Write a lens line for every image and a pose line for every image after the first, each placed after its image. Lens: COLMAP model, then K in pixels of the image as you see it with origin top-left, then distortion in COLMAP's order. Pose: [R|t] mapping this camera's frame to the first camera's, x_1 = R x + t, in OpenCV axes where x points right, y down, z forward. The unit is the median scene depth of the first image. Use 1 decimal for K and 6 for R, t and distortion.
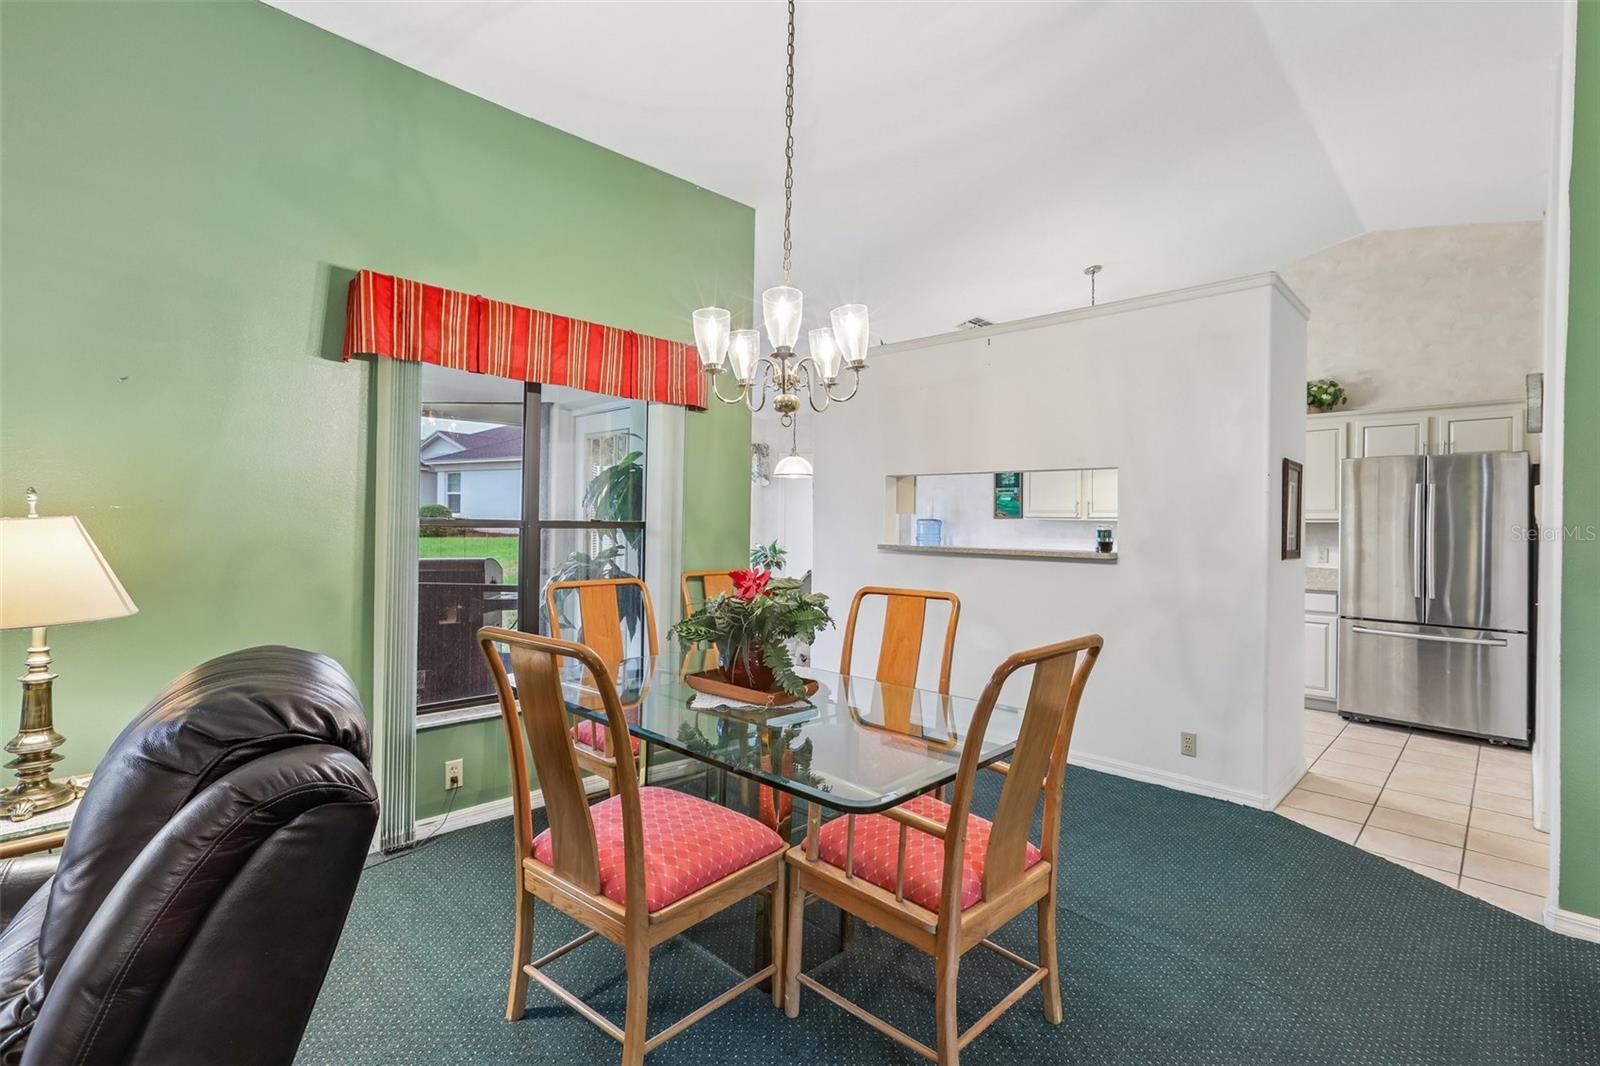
lens RADIAL K [[739.0, 0, 805.9], [0, 739.0, 524.4], [0, 0, 1]] dist [-0.047985, 0.016149]
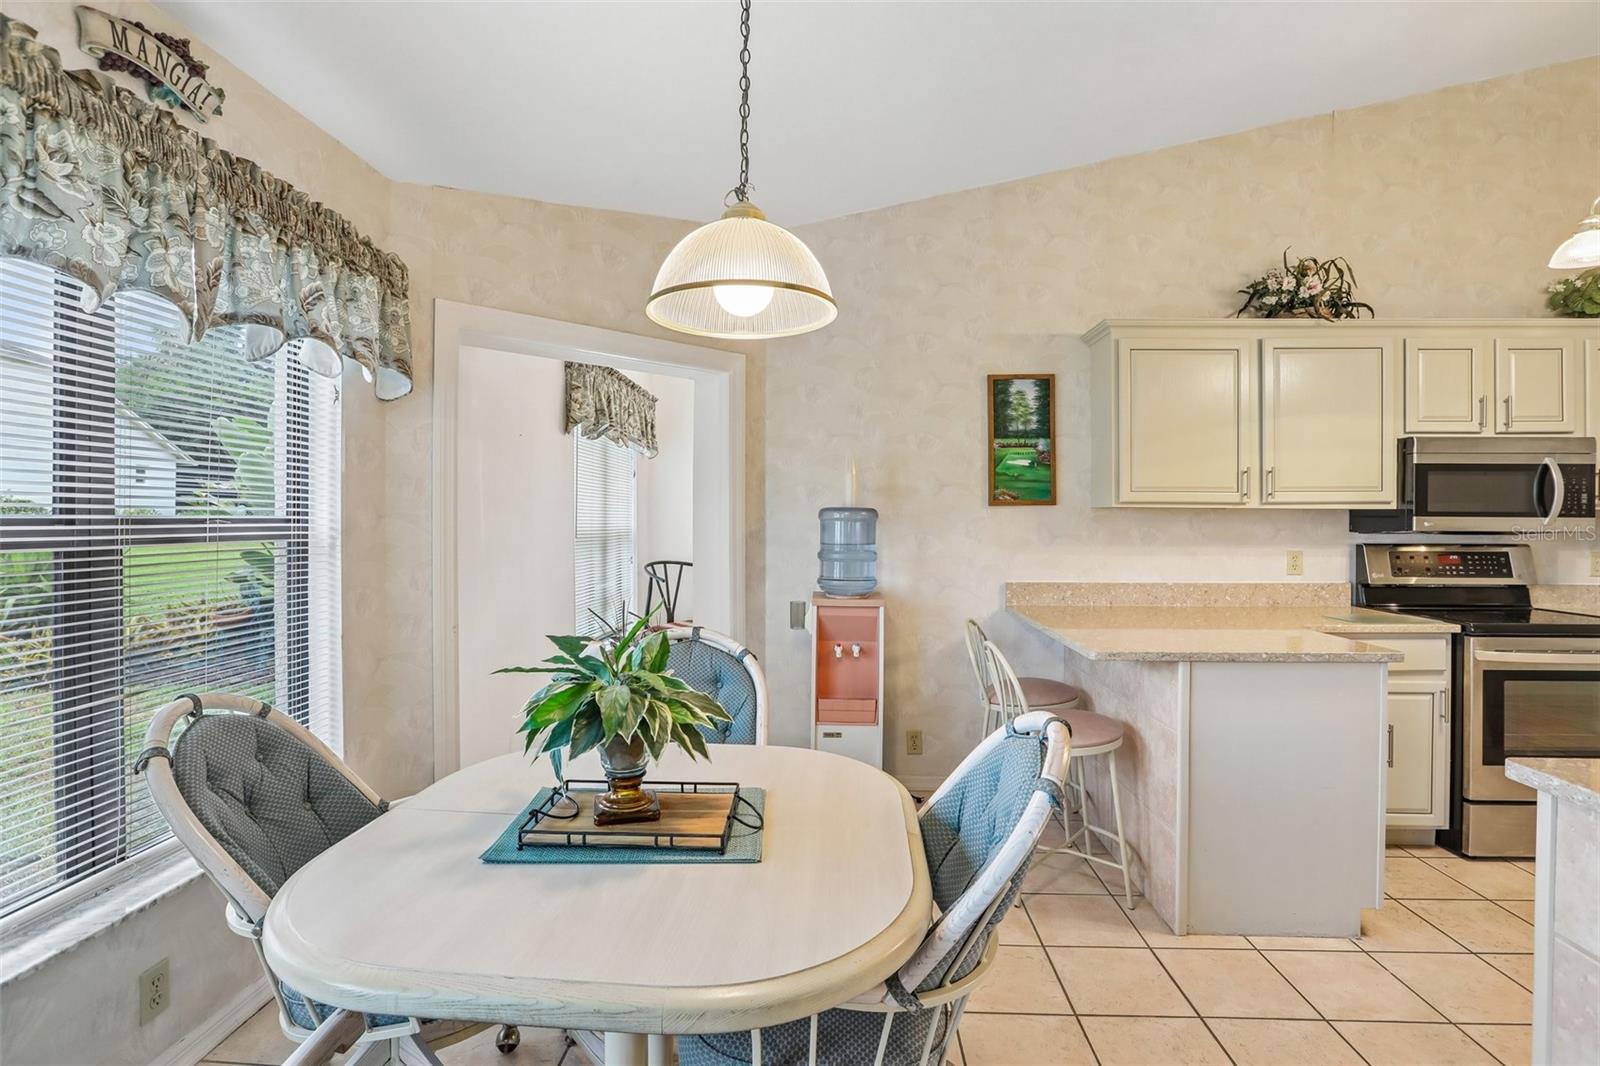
lens RADIAL K [[739.0, 0, 800.9], [0, 739.0, 513.6], [0, 0, 1]] dist [-0.047985, 0.016149]
pose [[0.766837, -0.011234, 0.641744, -0.338131], [0.011572, 0.999926, 0.003677, -0.016697], [-0.641738, 0.004607, 0.766910, 1.955791]]
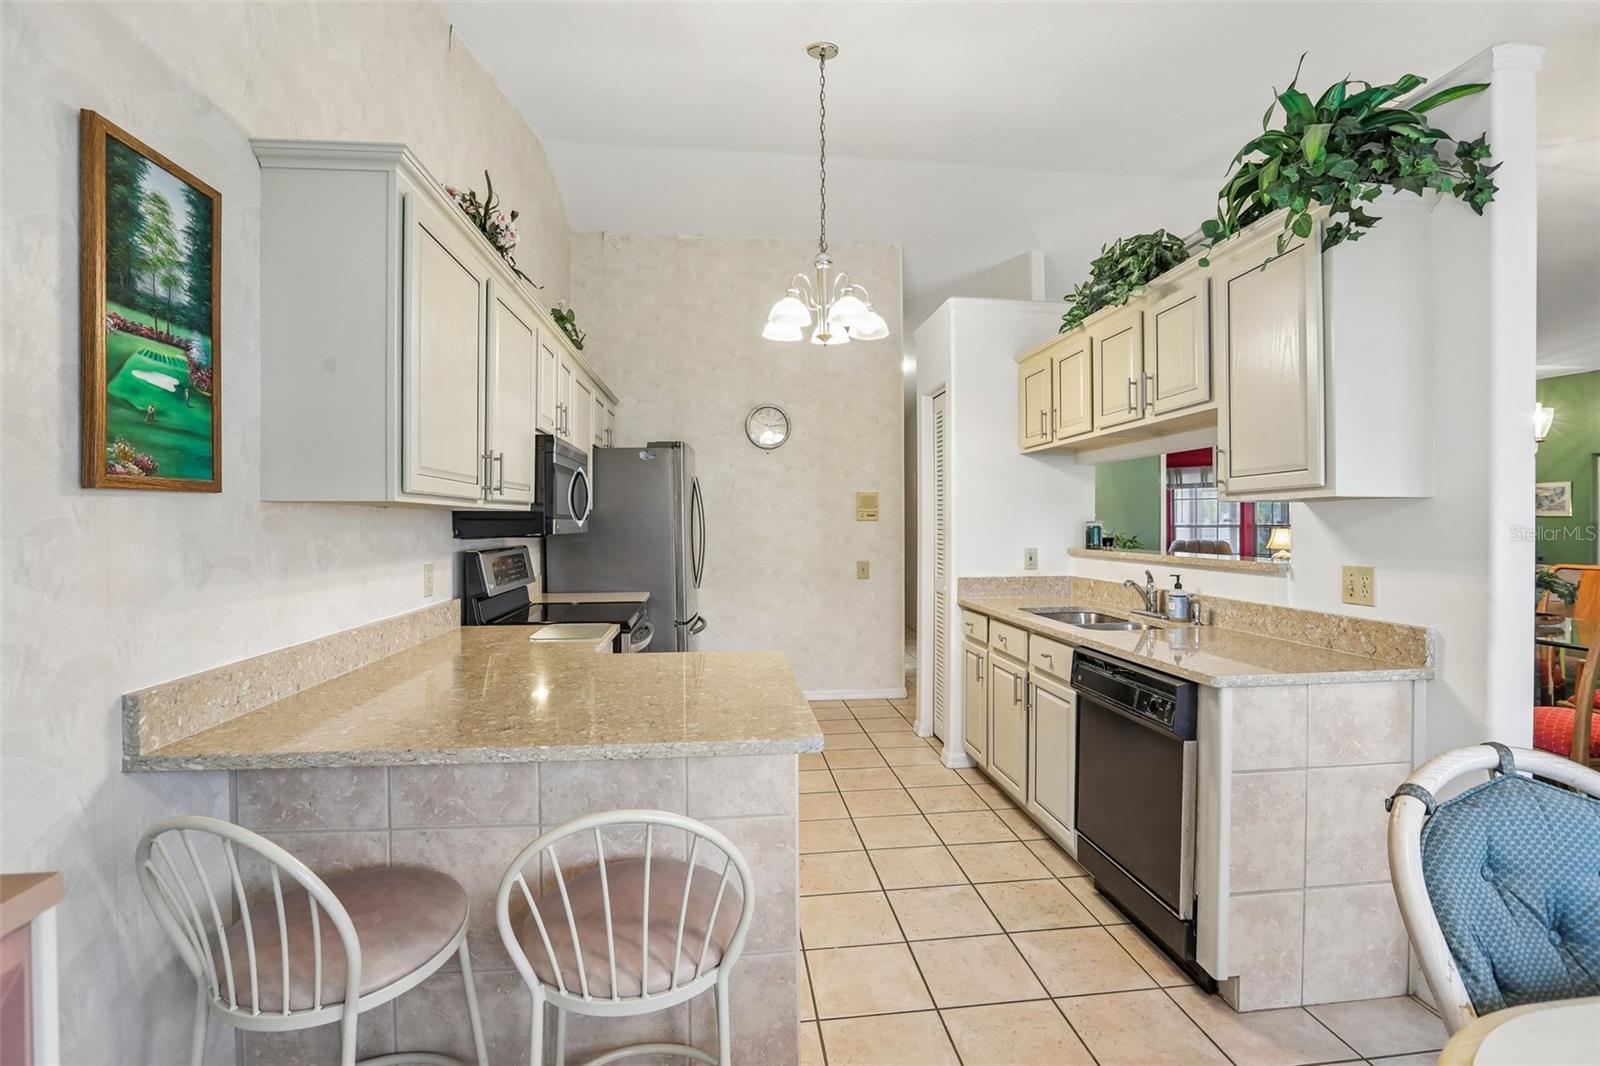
lens RADIAL K [[739.0, 0, 803.8], [0, 739.0, 526.7], [0, 0, 1]] dist [-0.047985, 0.016149]
pose [[-0.760572, -0.019647, 0.648956, 0.059571], [-0.008263, 0.999754, 0.020584, -0.011759], [-0.649201, 0.010293, -0.760547, 2.661949]]
